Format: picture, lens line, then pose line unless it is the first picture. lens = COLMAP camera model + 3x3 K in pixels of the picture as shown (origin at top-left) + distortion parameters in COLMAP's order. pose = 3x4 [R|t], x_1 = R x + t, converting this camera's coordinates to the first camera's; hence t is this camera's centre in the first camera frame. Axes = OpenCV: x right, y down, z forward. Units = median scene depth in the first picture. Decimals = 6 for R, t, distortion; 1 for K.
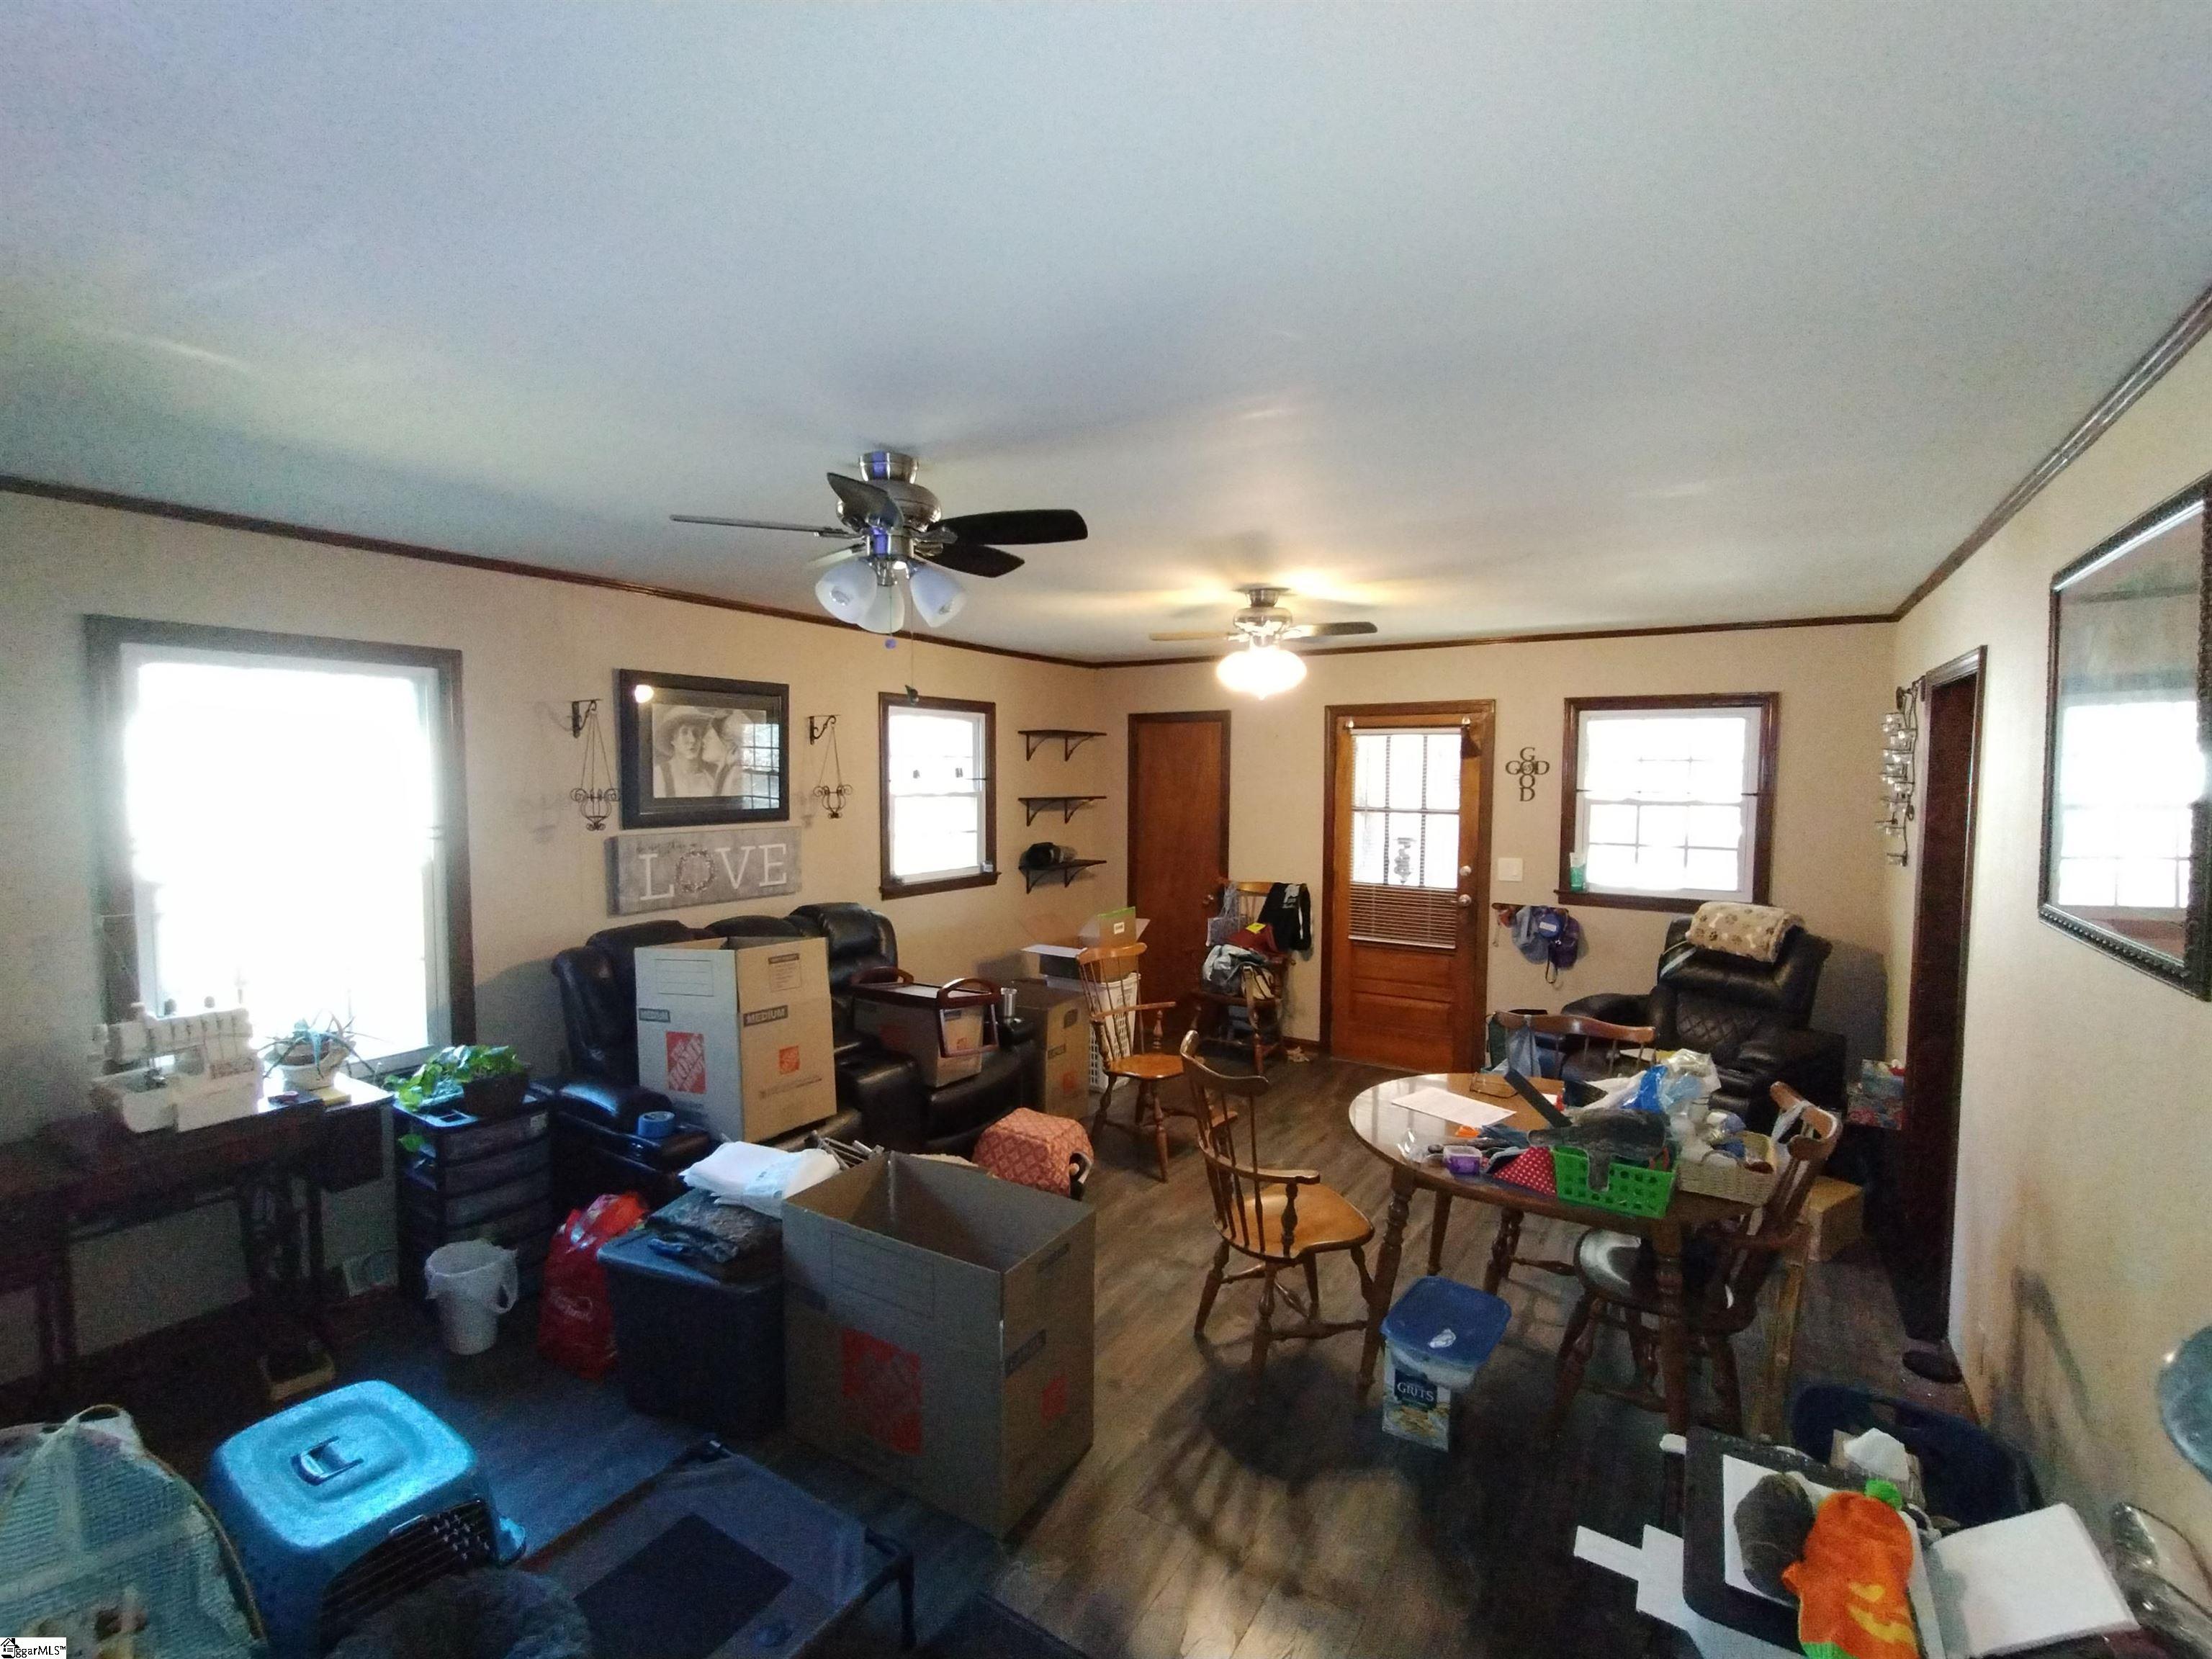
lens RADIAL K [[1004.9, 0, 1101.7], [0, 1004.9, 824.0], [0, 0, 1]] dist [-0.001011, -0.000322]
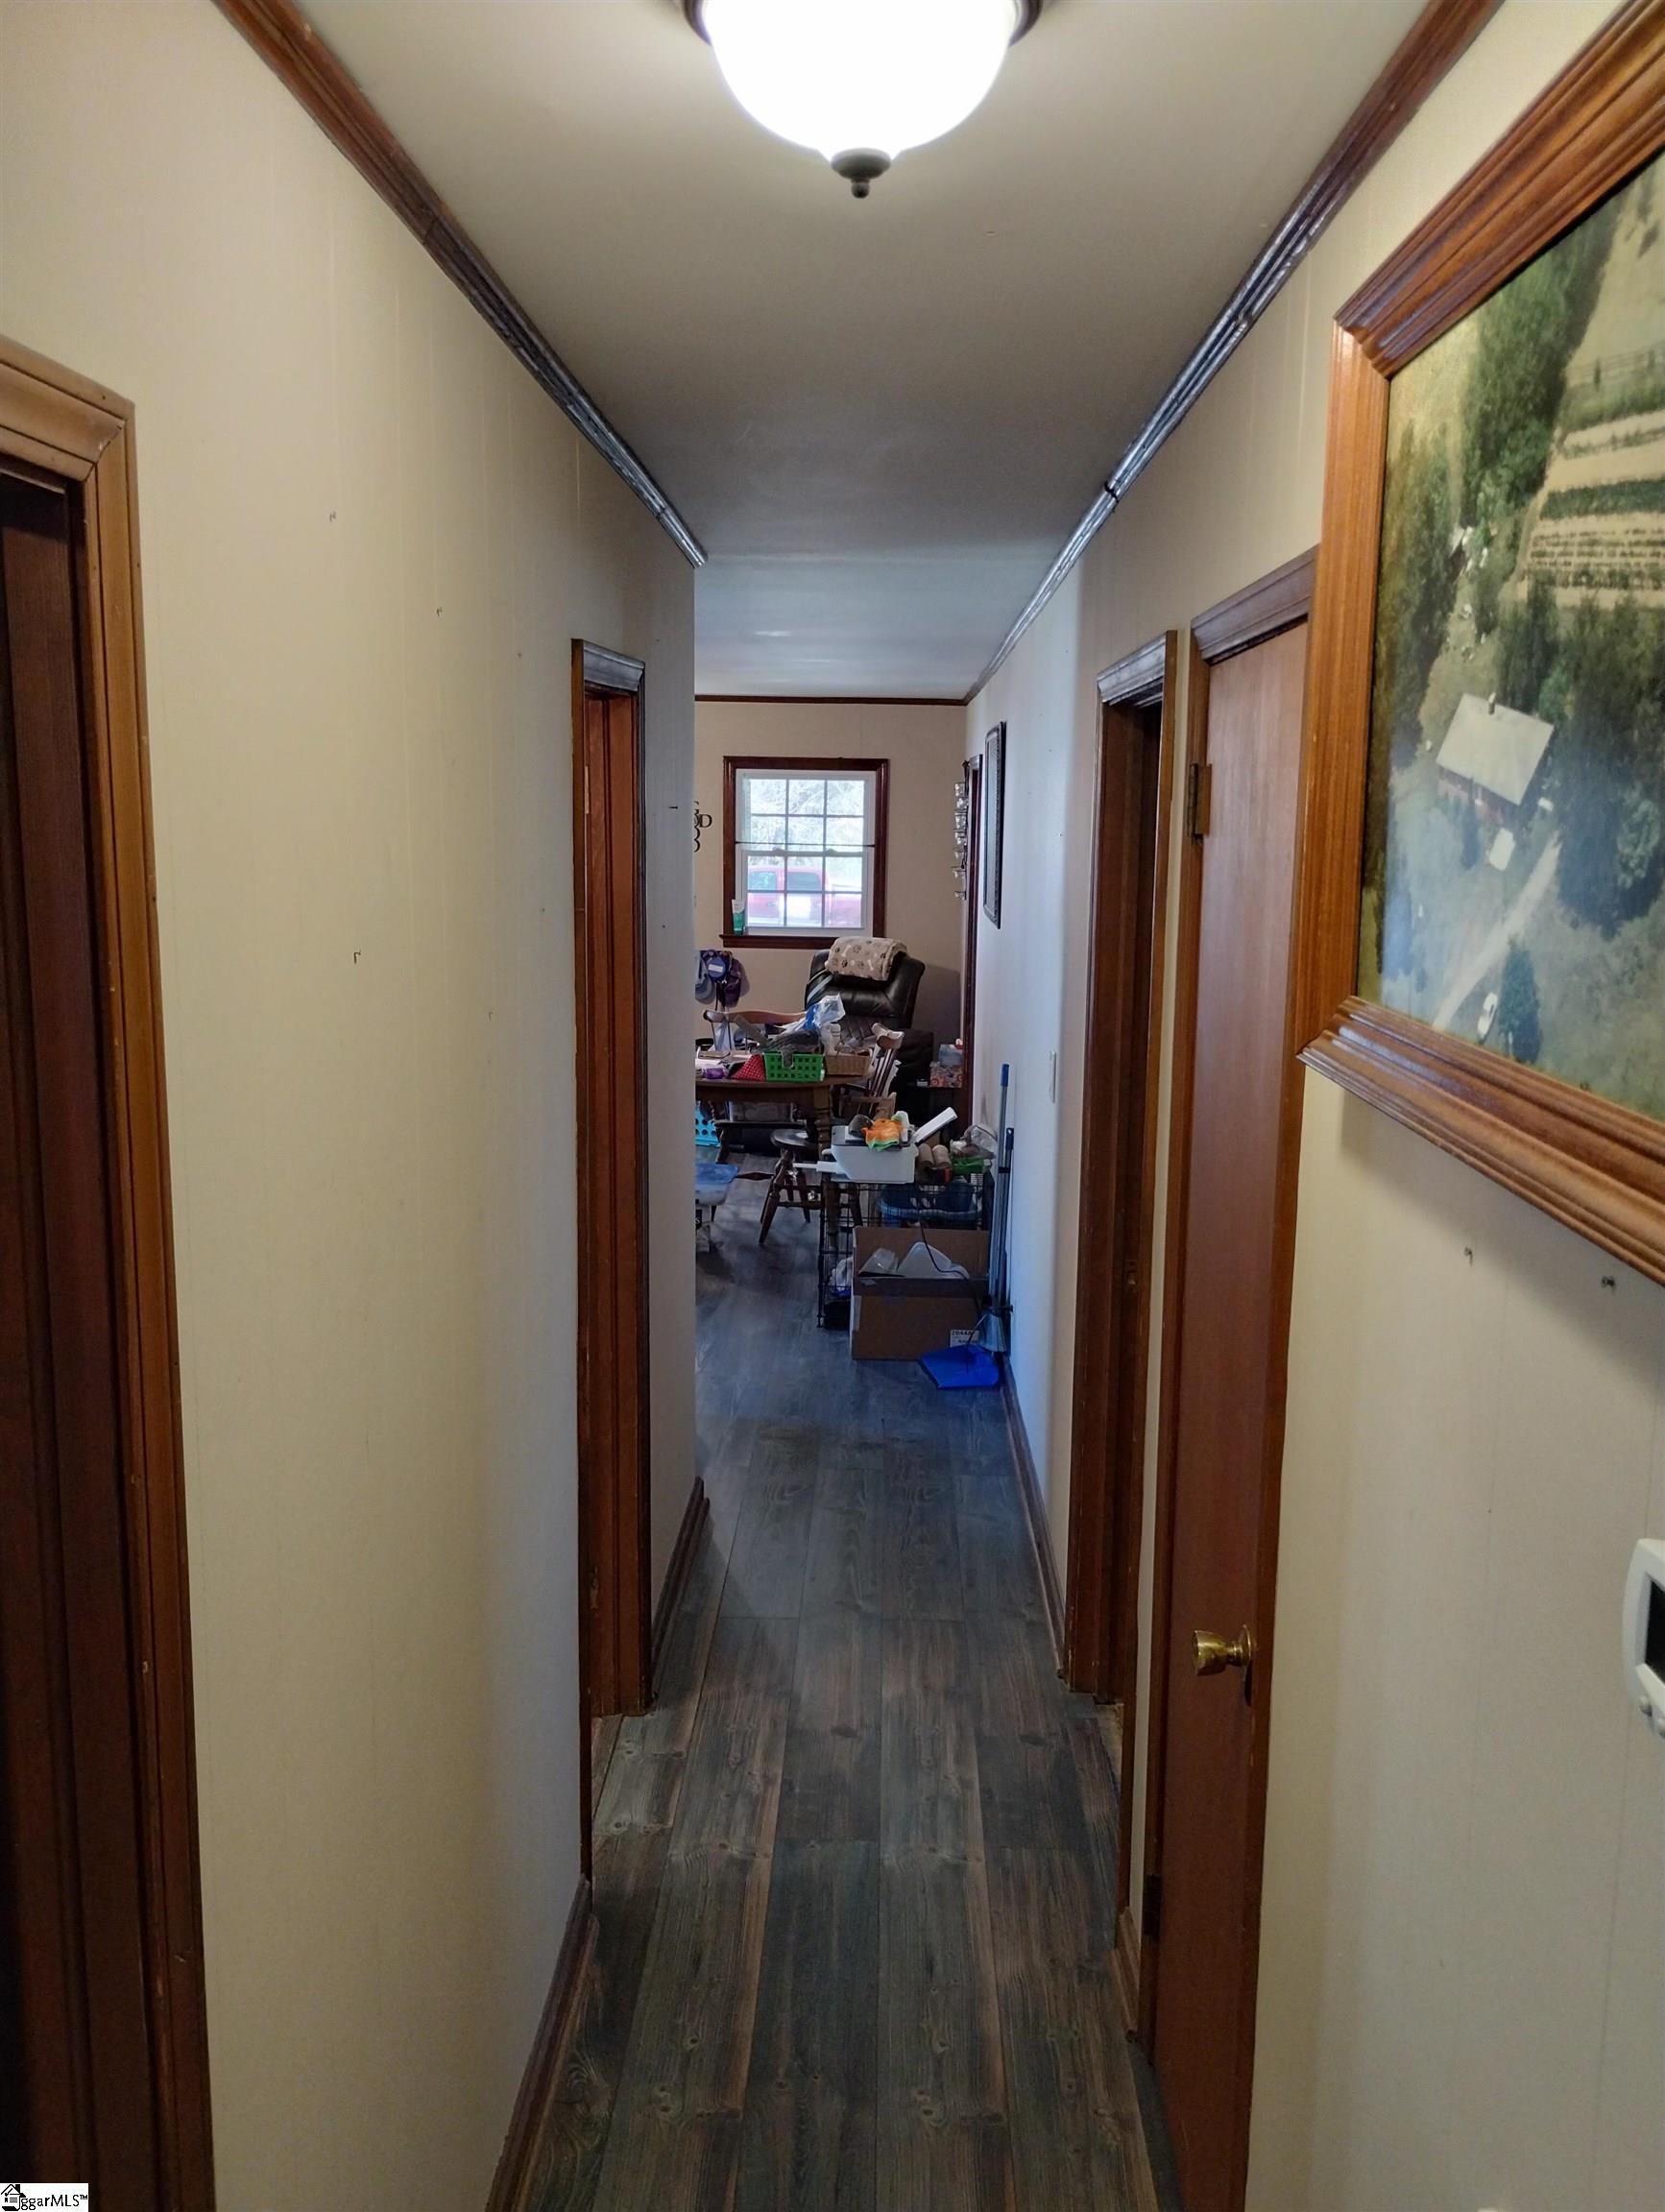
lens RADIAL K [[1811.0, 0, 830.0], [0, 1811.0, 1105.6], [0, 0, 1]] dist [-0.001156, -0.000127]
pose [[0.860988, -0.079719, 0.502339, -0.500502], [0.020541, 0.992285, 0.122265, 0.013576], [-0.508210, -0.094950, 0.855983, -0.848546]]
